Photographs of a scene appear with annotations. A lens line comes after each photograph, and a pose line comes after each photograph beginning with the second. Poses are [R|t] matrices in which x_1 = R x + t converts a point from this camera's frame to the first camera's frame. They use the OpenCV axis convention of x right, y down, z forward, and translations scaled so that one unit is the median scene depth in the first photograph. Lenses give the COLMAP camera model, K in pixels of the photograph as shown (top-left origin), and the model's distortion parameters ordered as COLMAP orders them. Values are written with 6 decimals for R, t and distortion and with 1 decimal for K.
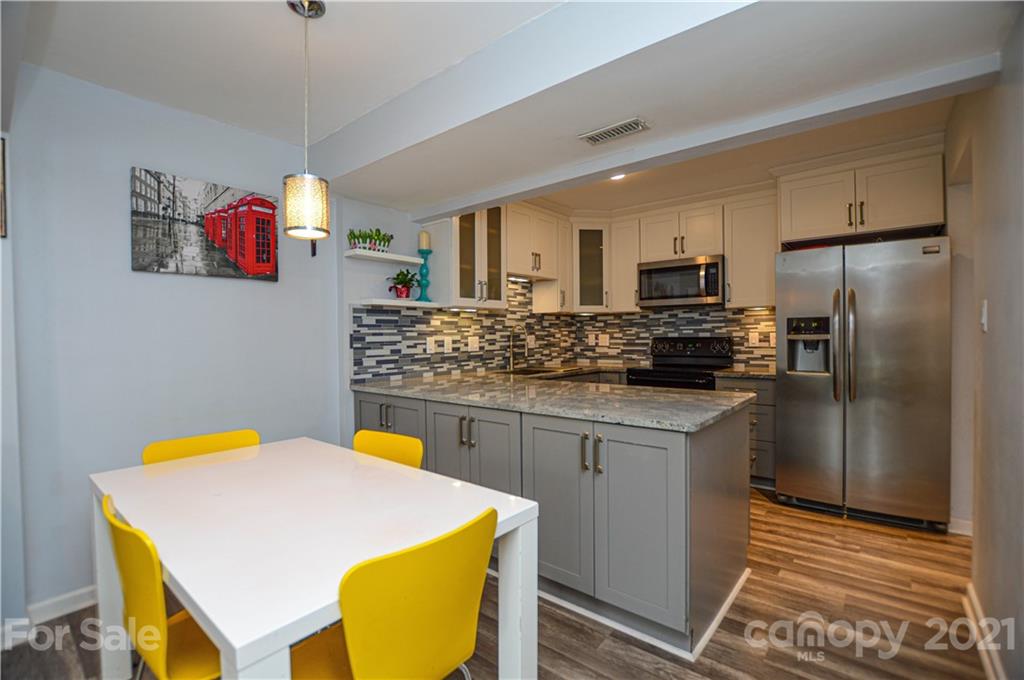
lens RADIAL K [[461.0, 0, 509.6], [0, 461.0, 337.3], [0, 0, 1]] dist [-0.029291, 0.002956]
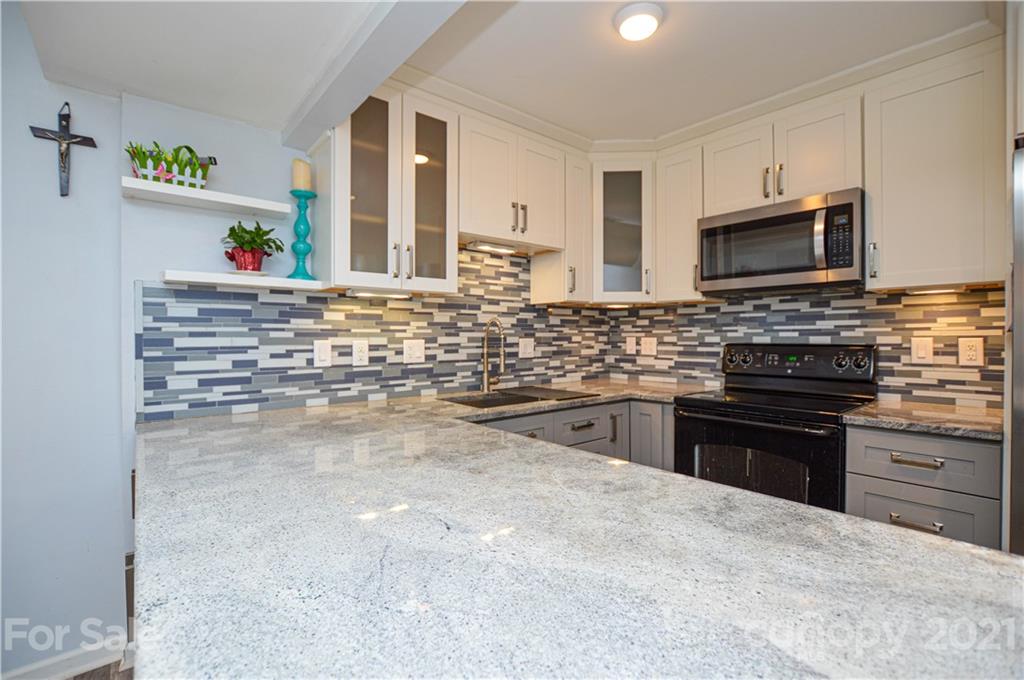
lens RADIAL K [[461.0, 0, 508.6], [0, 461.0, 339.7], [0, 0, 1]] dist [-0.029291, 0.002956]
pose [[0.984385, 0.010387, -0.175723, 0.152790], [-0.009901, 0.999944, 0.003645, -0.004571], [0.175751, -0.001849, 0.984433, 0.399472]]
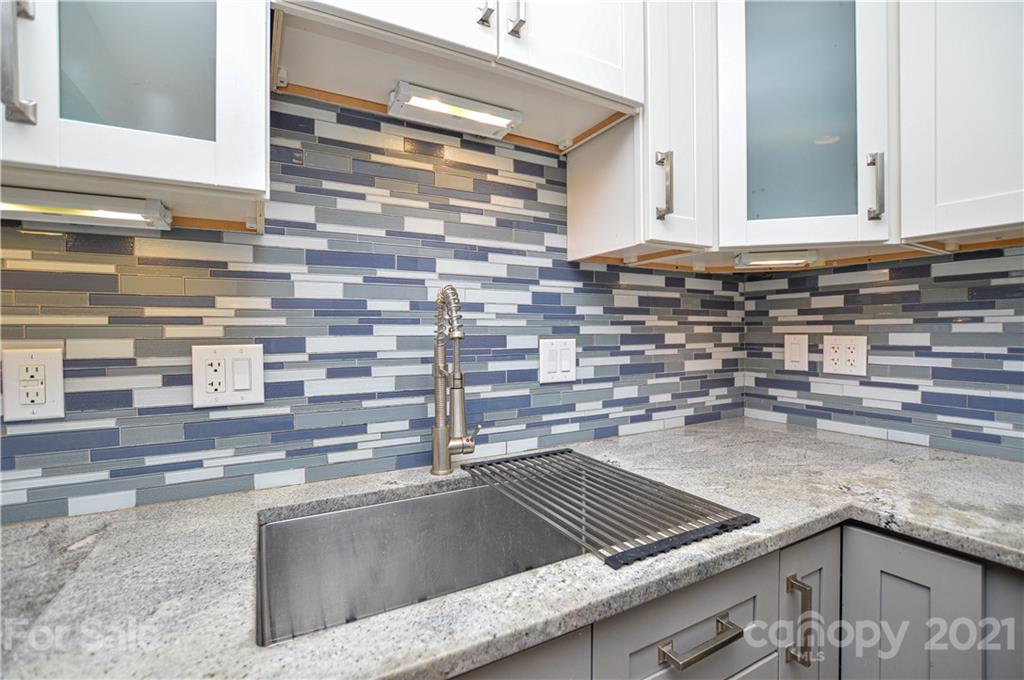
lens RADIAL K [[461.0, 0, 508.4], [0, 461.0, 339.2], [0, 0, 1]] dist [-0.029291, 0.002956]
pose [[0.933146, 0.009933, -0.359360, 0.135904], [-0.006583, 0.999923, 0.010543, -0.006831], [0.359437, -0.007473, 0.933139, 0.812581]]
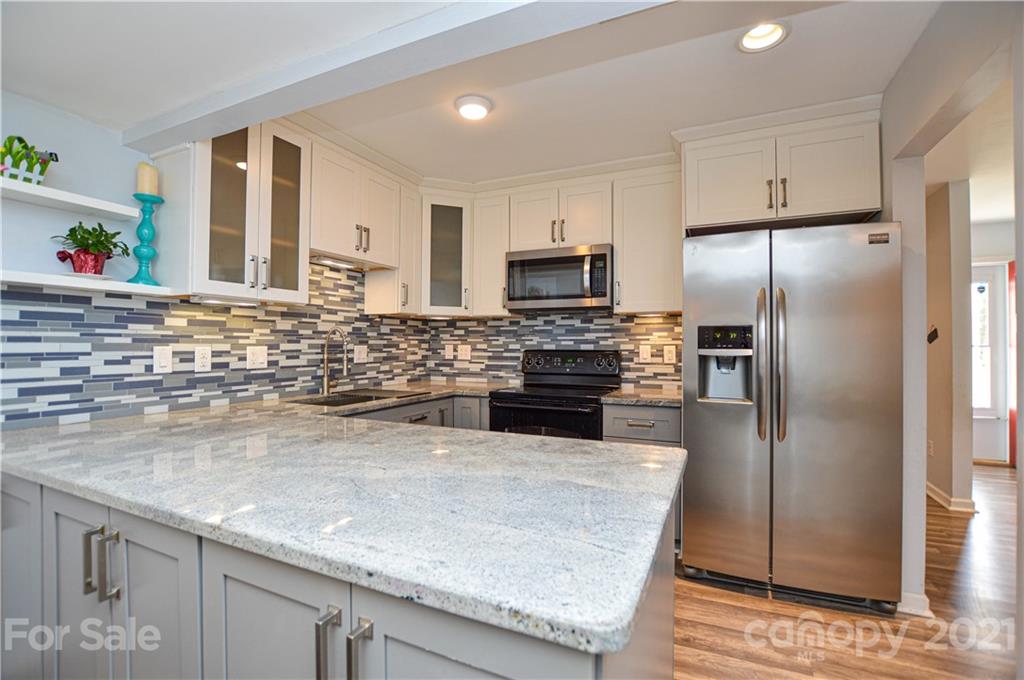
lens RADIAL K [[461.0, 0, 511.4], [0, 461.0, 339.7], [0, 0, 1]] dist [-0.029291, 0.002956]
pose [[0.965019, 0.015860, 0.261699, 0.095544], [-0.011500, 0.999769, -0.018182, -0.002462], [-0.261927, 0.014536, 0.964978, 0.280909]]
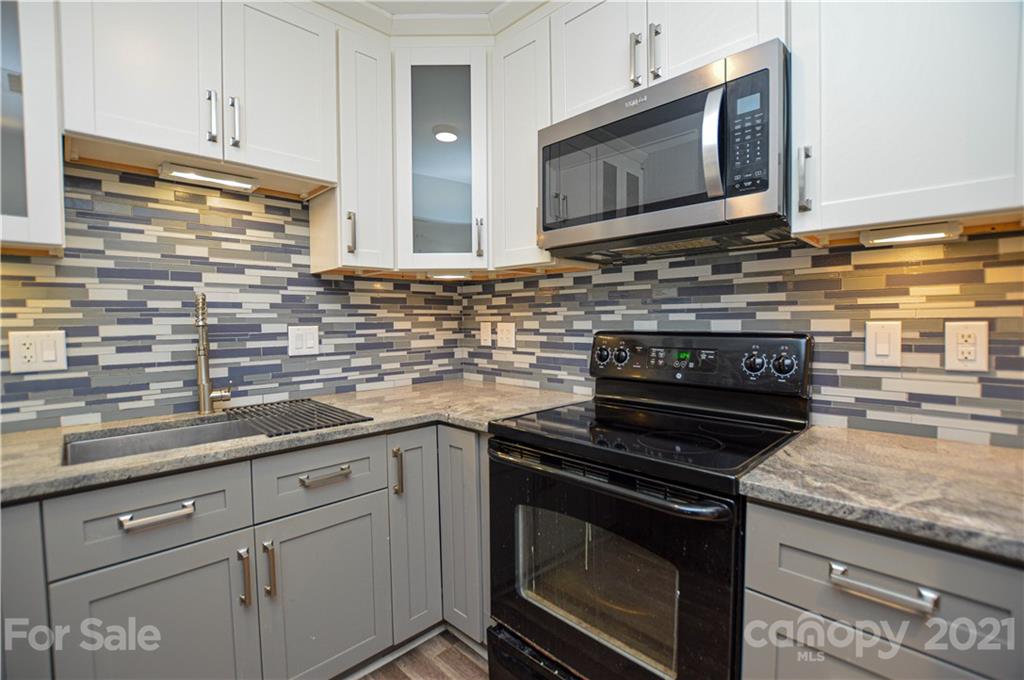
lens RADIAL K [[461.0, 0, 509.2], [0, 461.0, 339.8], [0, 0, 1]] dist [-0.029291, 0.002956]
pose [[0.995777, 0.006146, -0.091594, 0.309349], [-0.002714, 0.999291, 0.037555, -0.008080], [0.091760, -0.037148, 0.995088, 0.670938]]
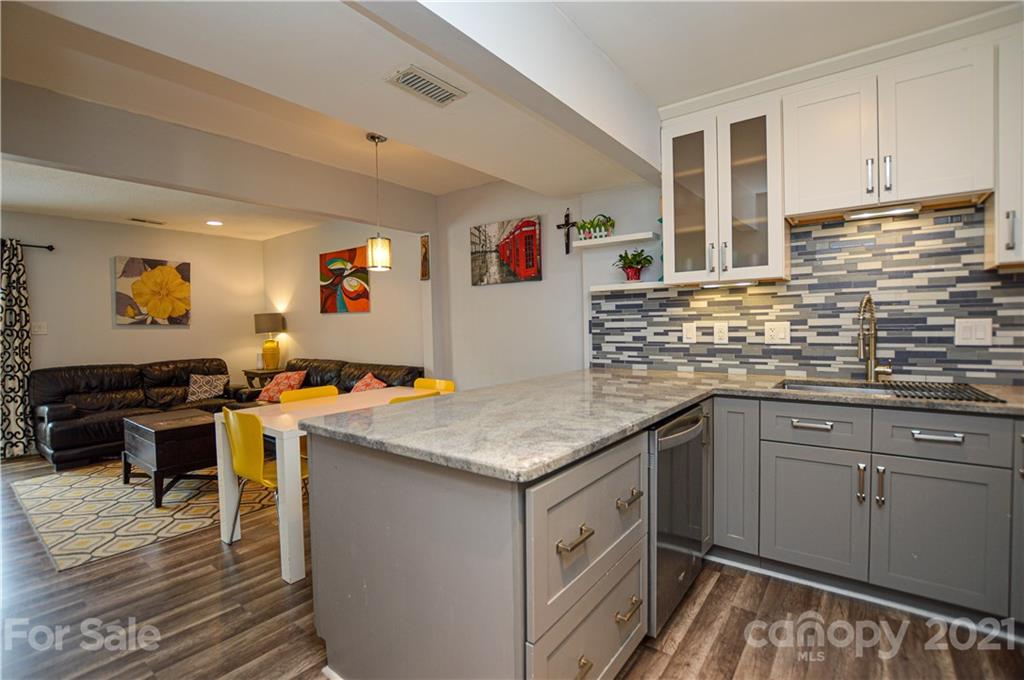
lens RADIAL K [[461.0, 0, 504.0], [0, 461.0, 337.0], [0, 0, 1]] dist [-0.029291, 0.002956]
pose [[0.041201, 0.043127, -0.998220, 0.542597], [0.014351, 0.998939, 0.043750, -0.013324], [0.999048, -0.016128, 0.040538, 0.568923]]
